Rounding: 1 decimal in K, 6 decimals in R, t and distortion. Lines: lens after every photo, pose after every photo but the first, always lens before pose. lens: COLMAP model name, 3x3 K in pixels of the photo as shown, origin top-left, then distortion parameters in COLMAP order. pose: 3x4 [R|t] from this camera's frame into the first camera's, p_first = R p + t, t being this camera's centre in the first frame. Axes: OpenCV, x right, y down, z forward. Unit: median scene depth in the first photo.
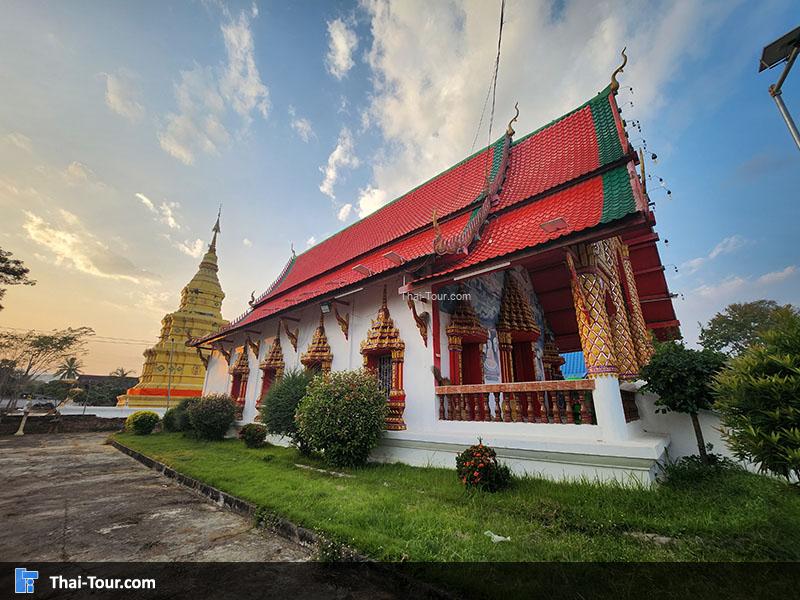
lens RADIAL K [[306.3, 0, 404.5], [0, 306.3, 312.9], [0, 0, 1]] dist [-0.036476, 0.000019]
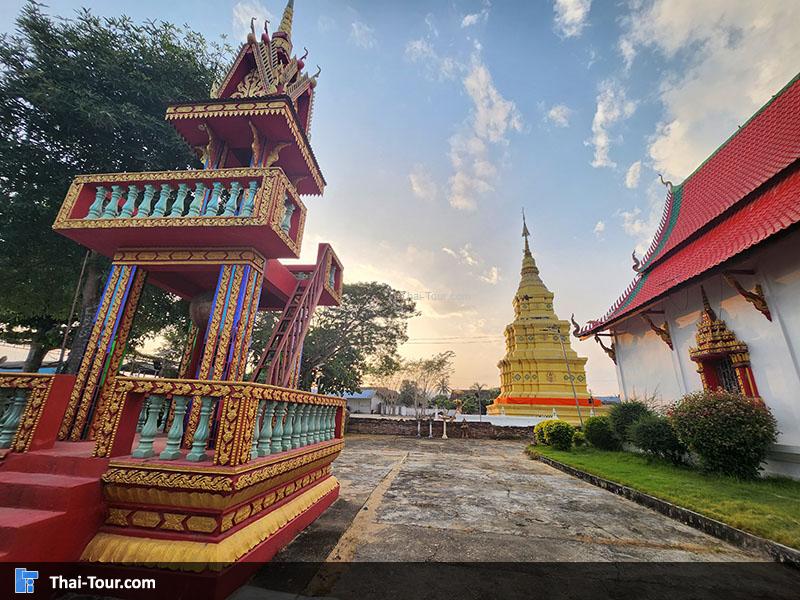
lens RADIAL K [[306.3, 0, 404.5], [0, 306.3, 312.9], [0, 0, 1]] dist [-0.036476, 0.000019]
pose [[0.582474, -0.229535, -0.779768, -0.165791], [0.204570, 0.969820, -0.132669, 0.028981], [0.786686, -0.082241, 0.611850, 0.075205]]
